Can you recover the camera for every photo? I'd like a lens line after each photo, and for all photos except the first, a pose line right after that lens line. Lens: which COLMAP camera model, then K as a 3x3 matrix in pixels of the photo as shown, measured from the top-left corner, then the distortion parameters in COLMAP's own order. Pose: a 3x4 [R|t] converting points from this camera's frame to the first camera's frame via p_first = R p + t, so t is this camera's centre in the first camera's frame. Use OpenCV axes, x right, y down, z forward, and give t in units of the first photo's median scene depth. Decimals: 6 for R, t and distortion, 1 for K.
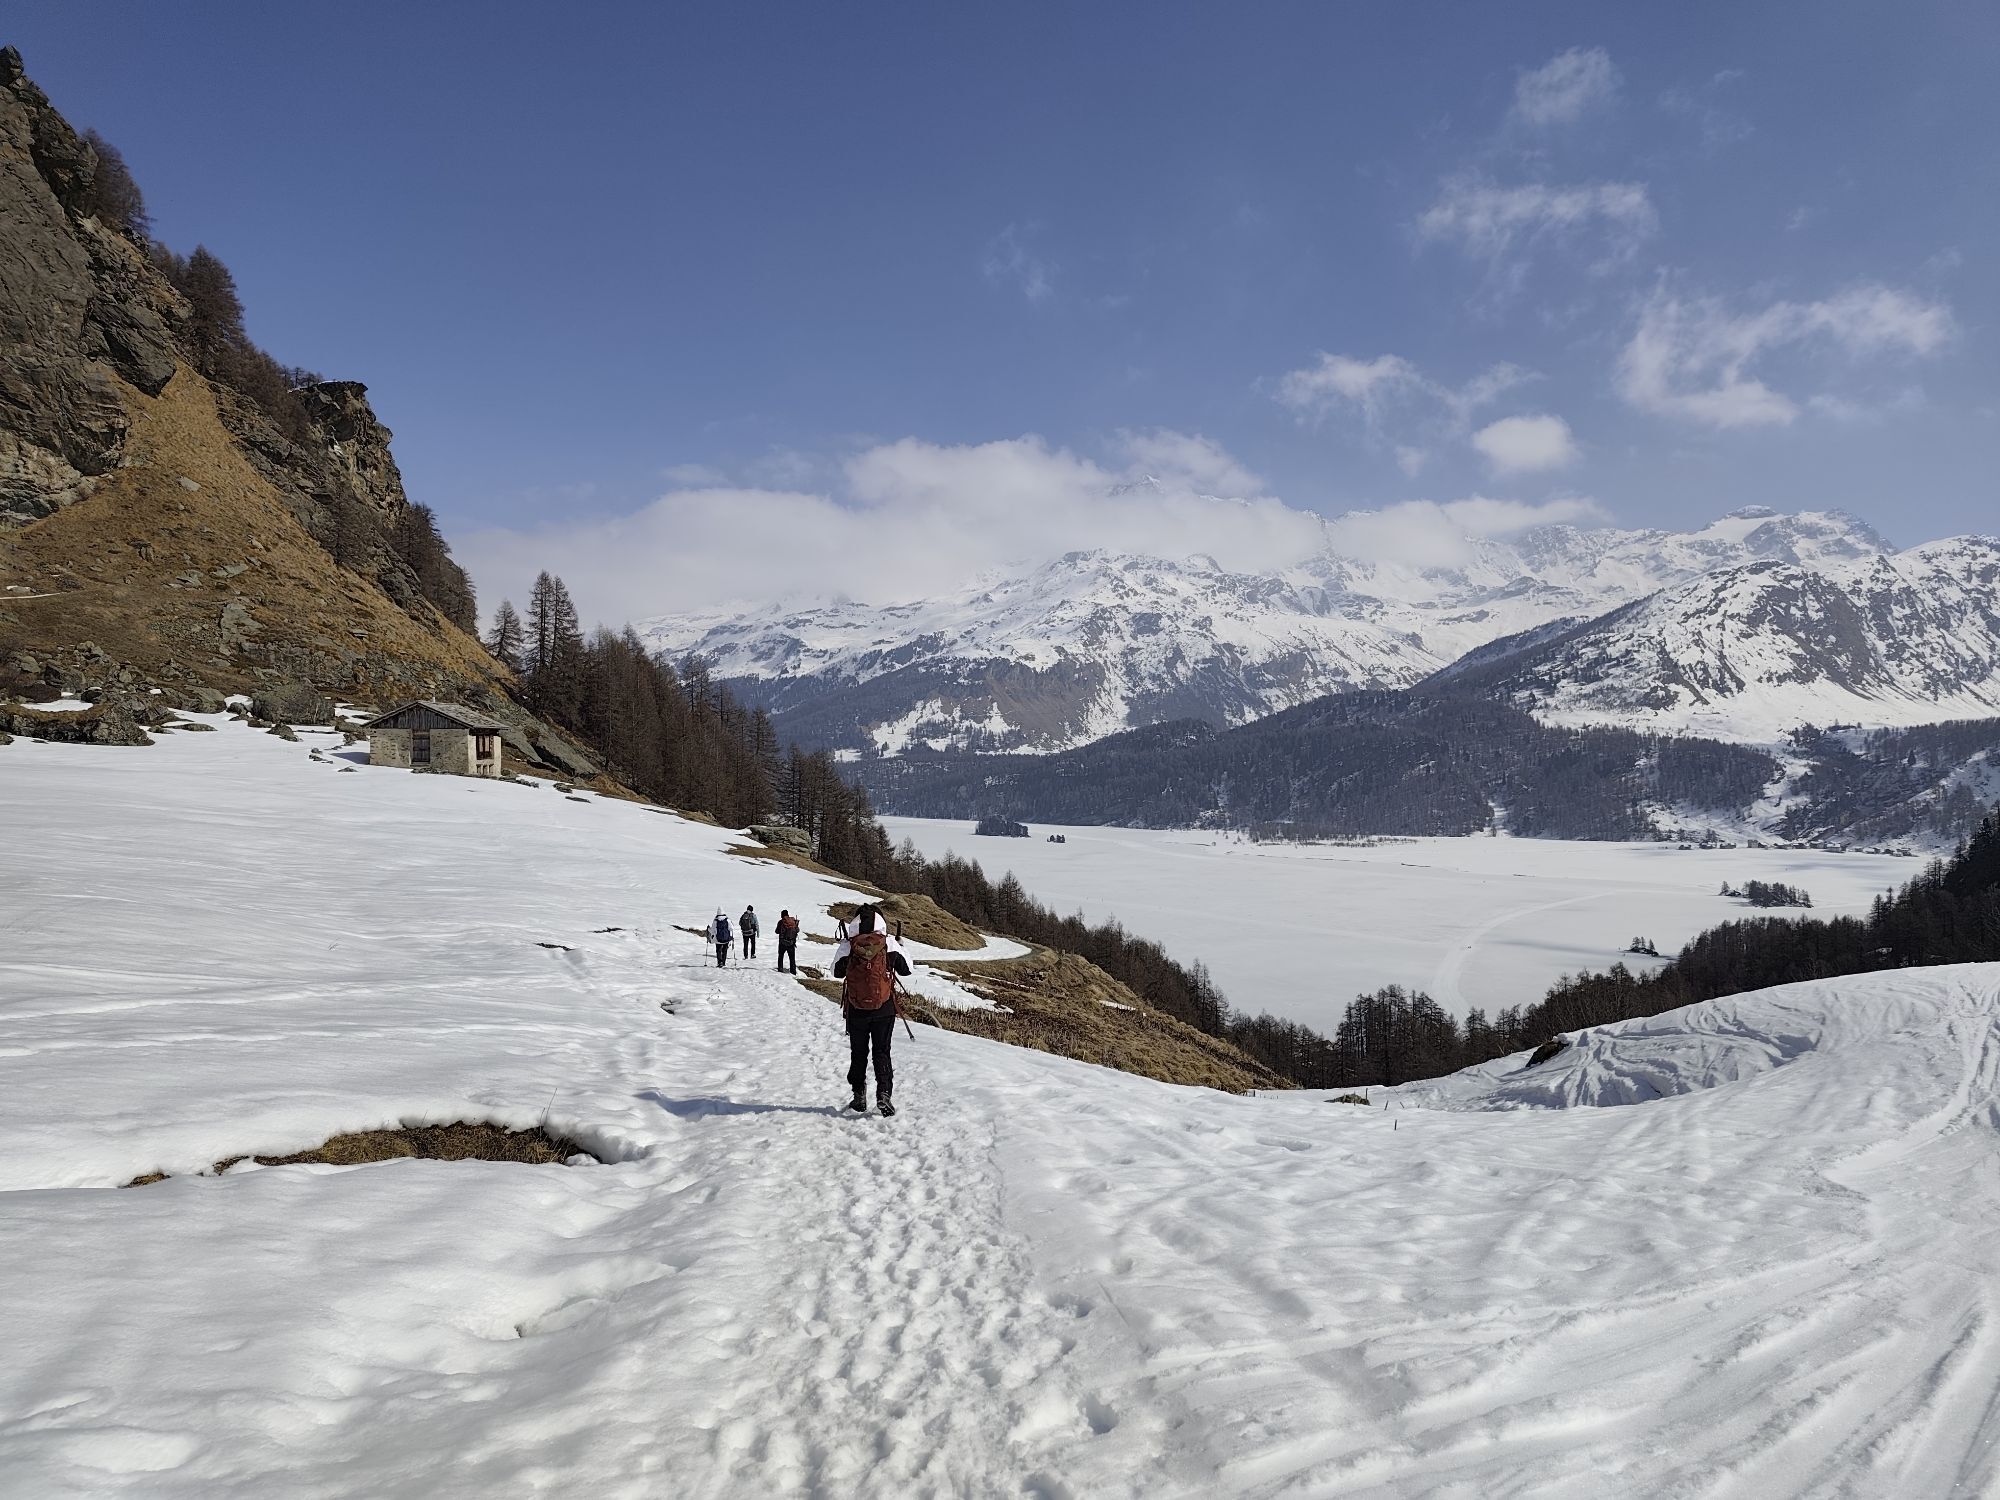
lens RADIAL K [[1343.3, 0, 956.0], [0, 1343.3, 772.4], [0, 0, 1]] dist [0.003779, -0.020363]
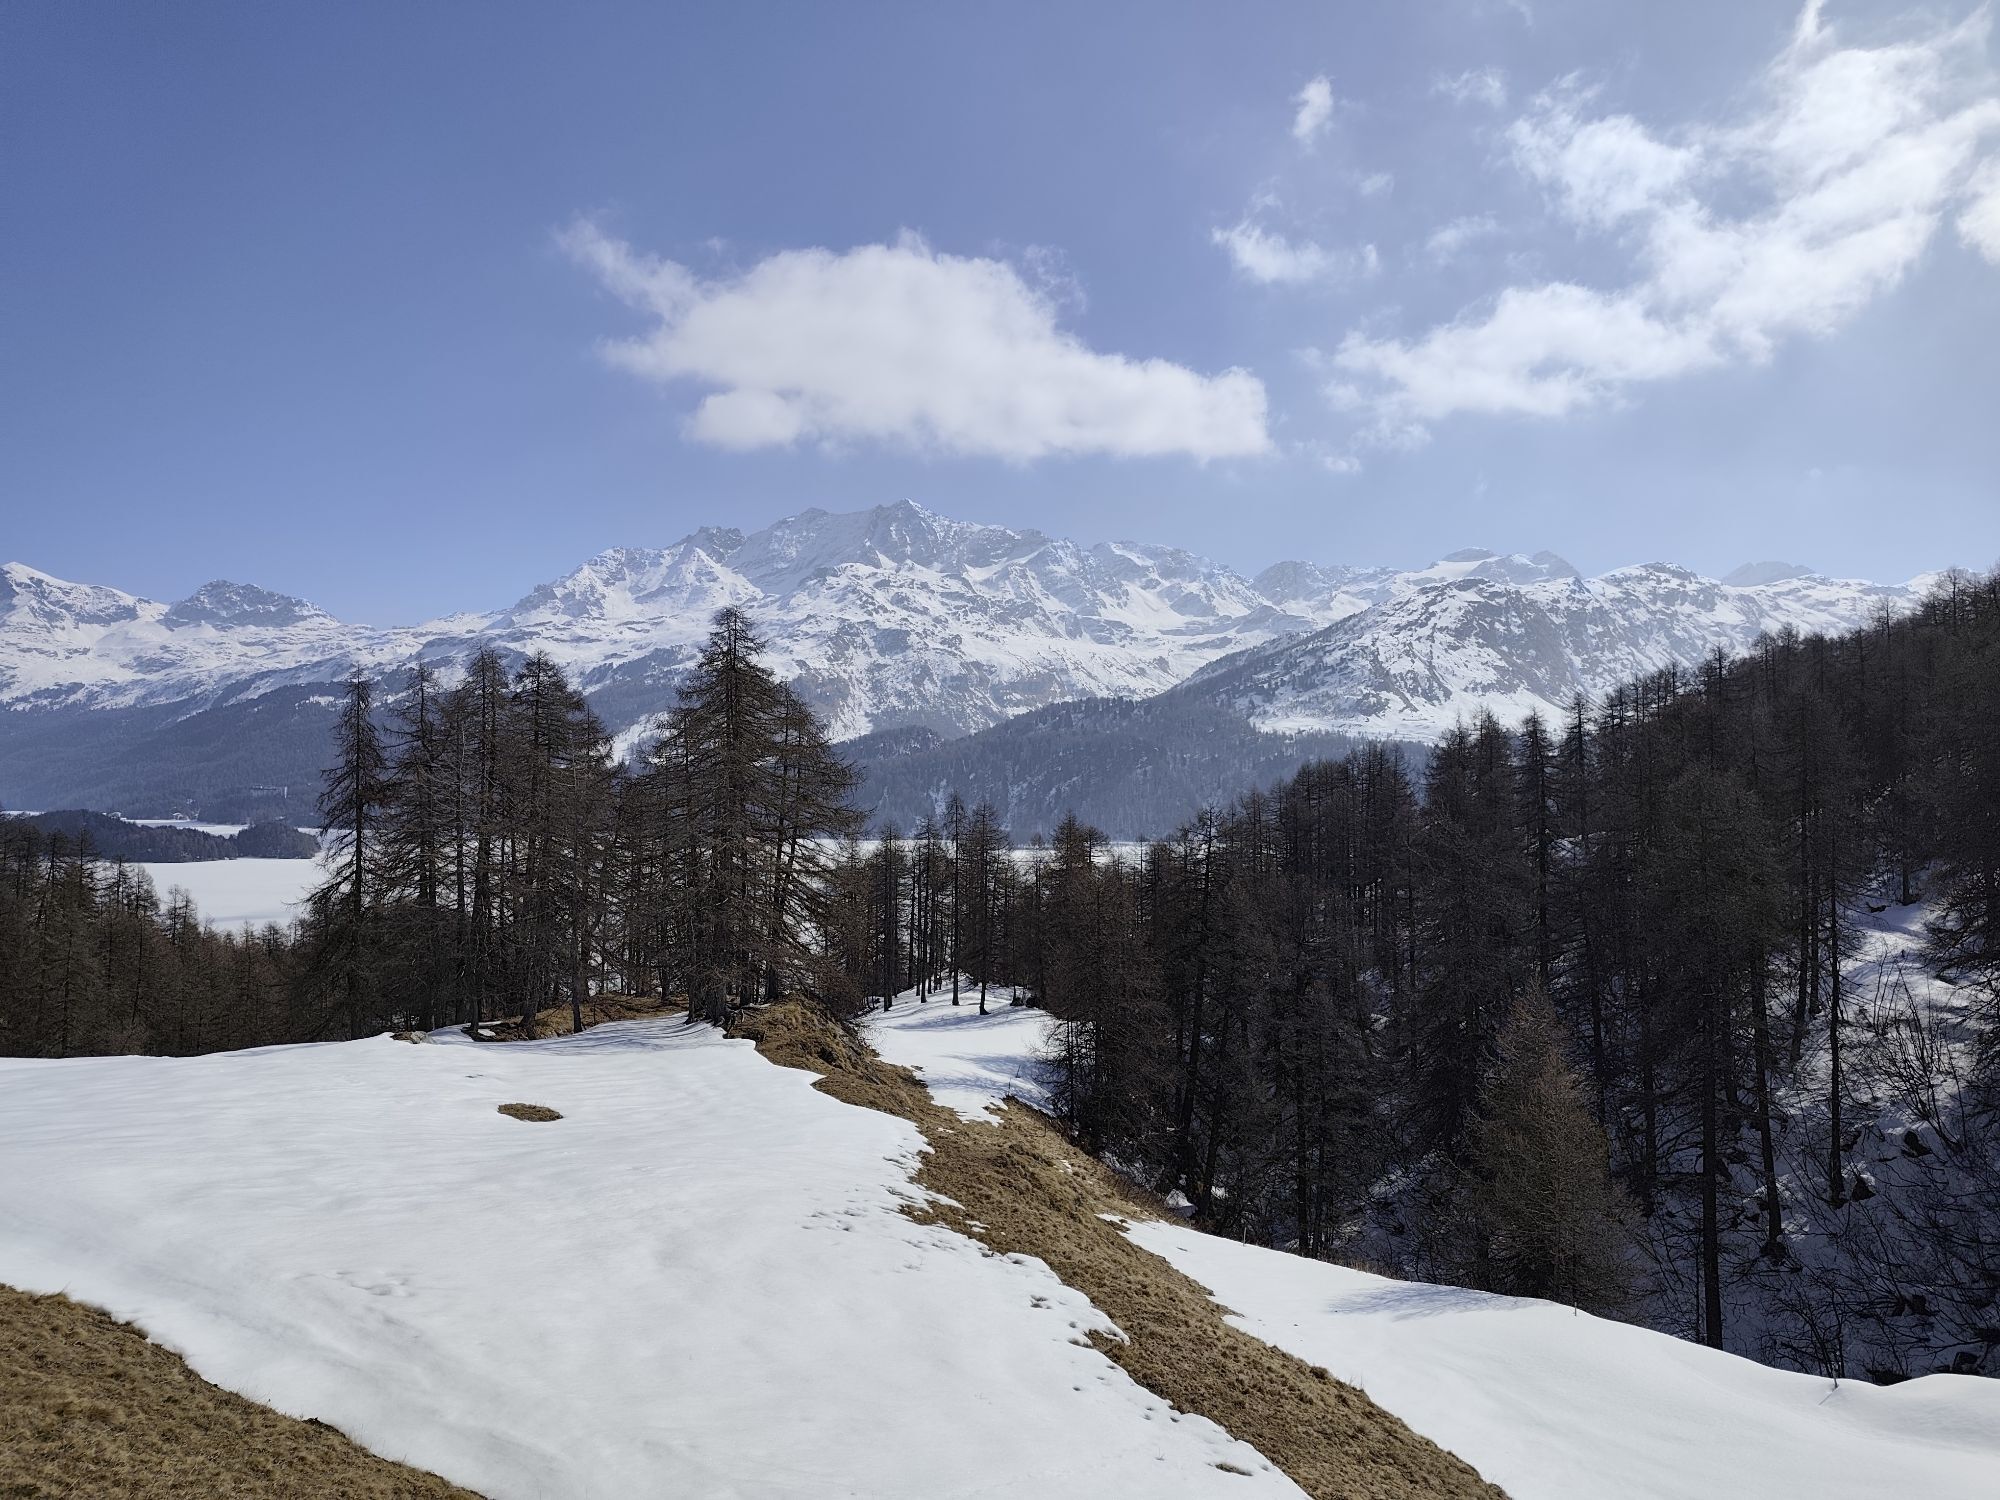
lens RADIAL K [[1347.6, 0, 987.9], [0, 1347.6, 752.7], [0, 0, 1]] dist [0.078882, -0.112538]
pose [[0.982291, 0.003433, 0.187329, 0.044931], [0.003848, 0.999251, -0.038494, 0.015330], [-0.187321, 0.038534, 0.981543, 0.052057]]
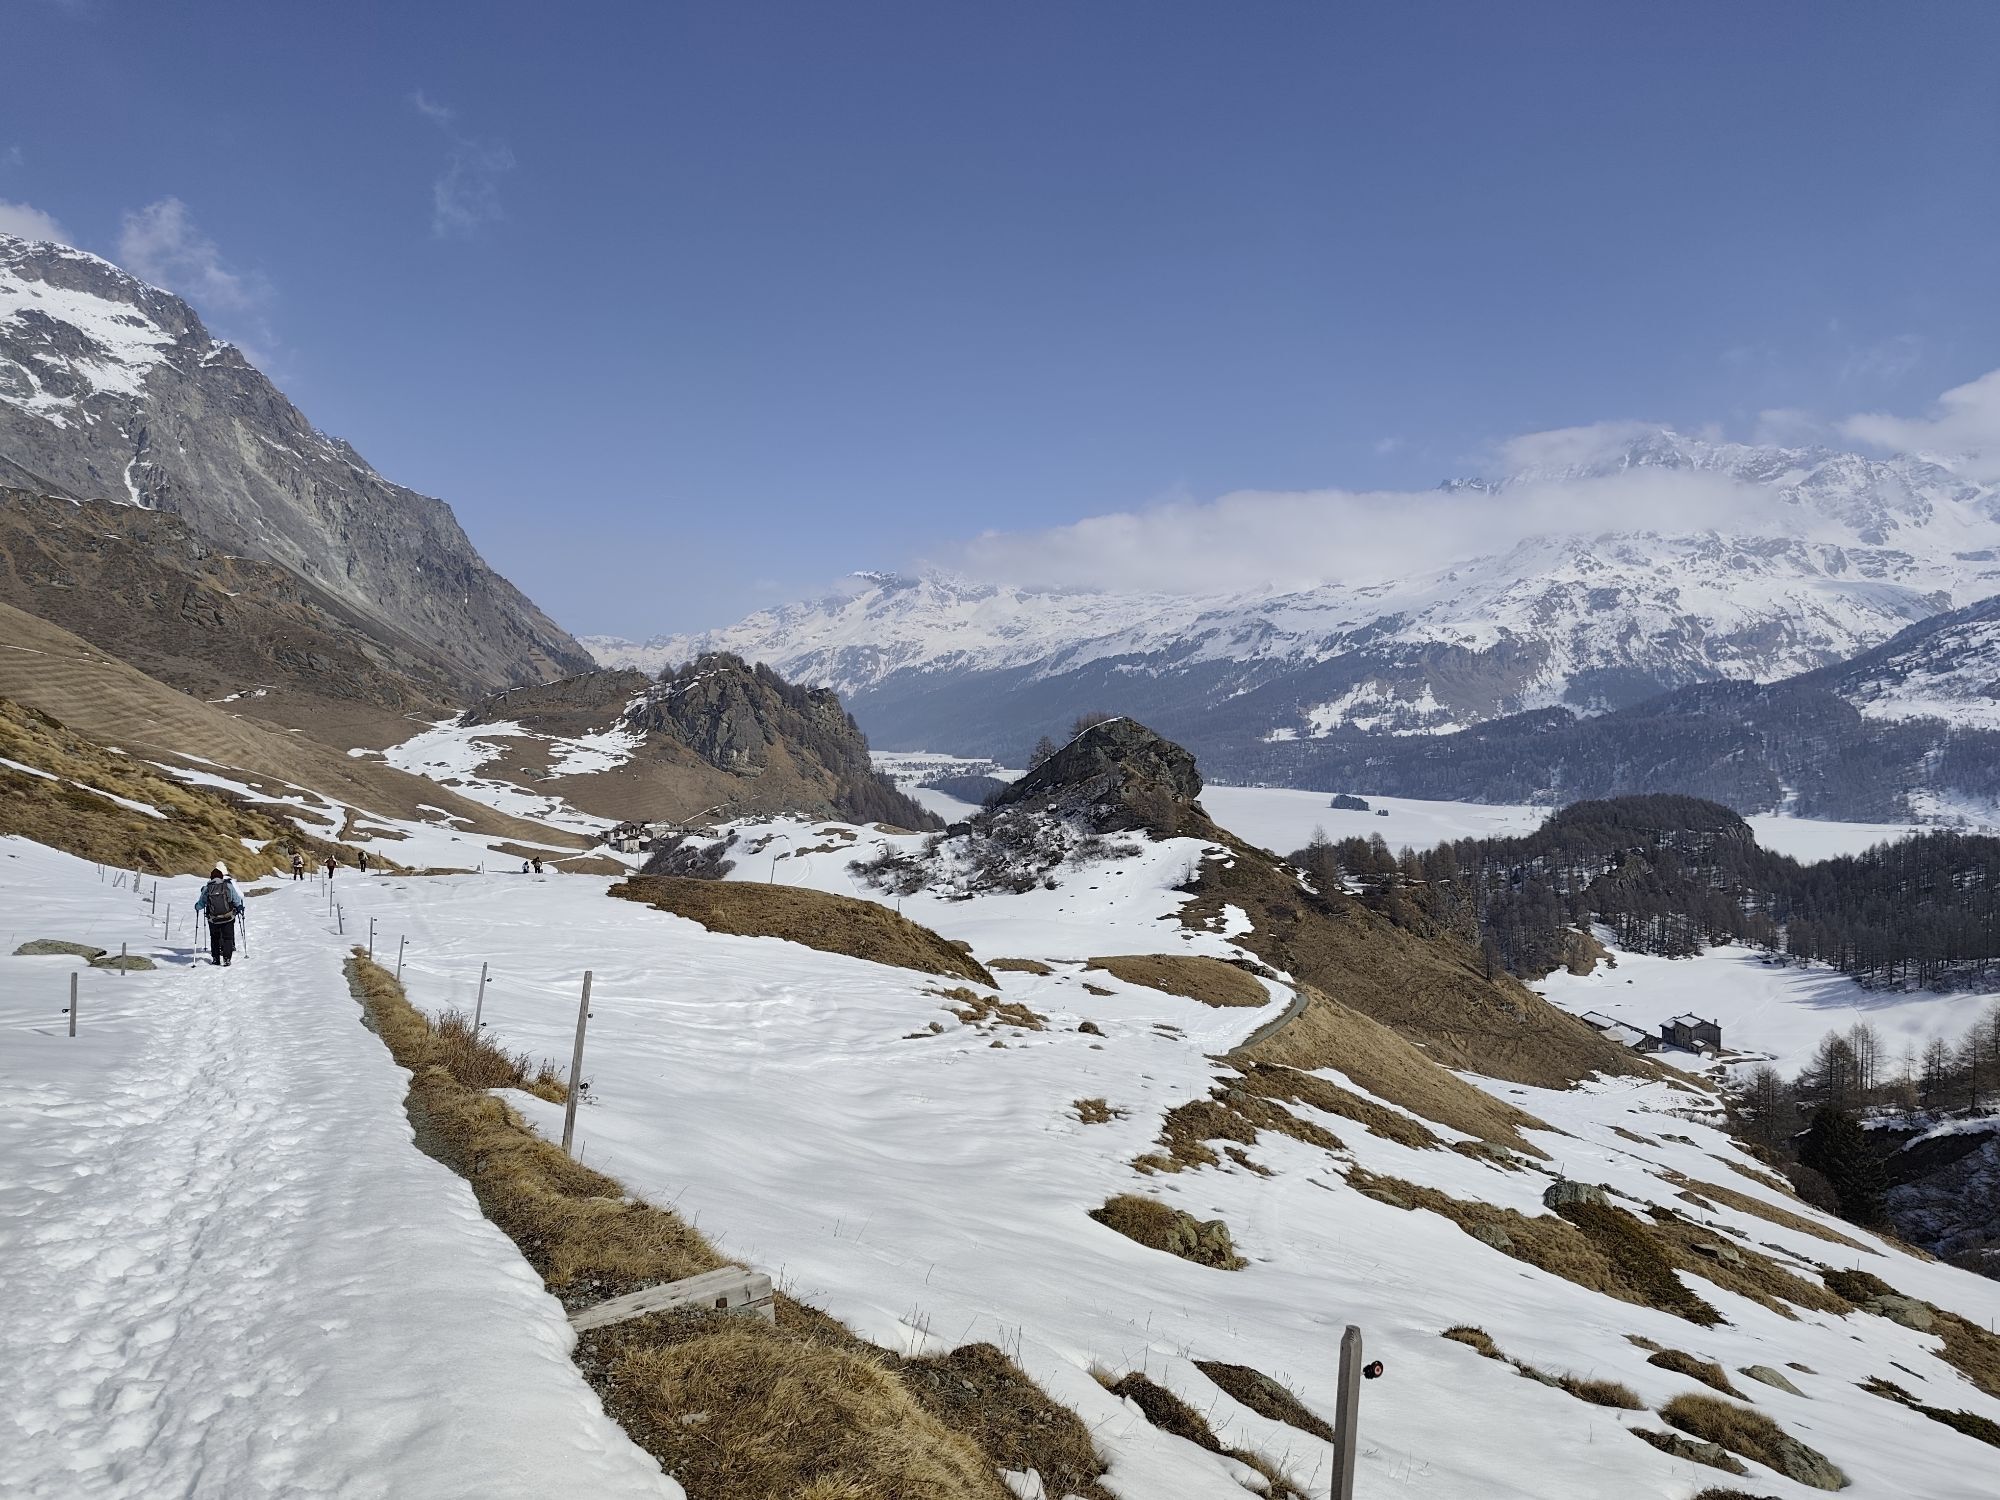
lens RADIAL K [[1325.9, 0, 996.1], [0, 1325.9, 791.8], [0, 0, 1]] dist [0.032021, -0.050518]
pose [[0.932831, 0.011042, -0.360146, 0.135381], [0.005820, 0.998938, 0.045702, -0.021971], [0.360268, -0.044728, 0.931776, -0.222817]]
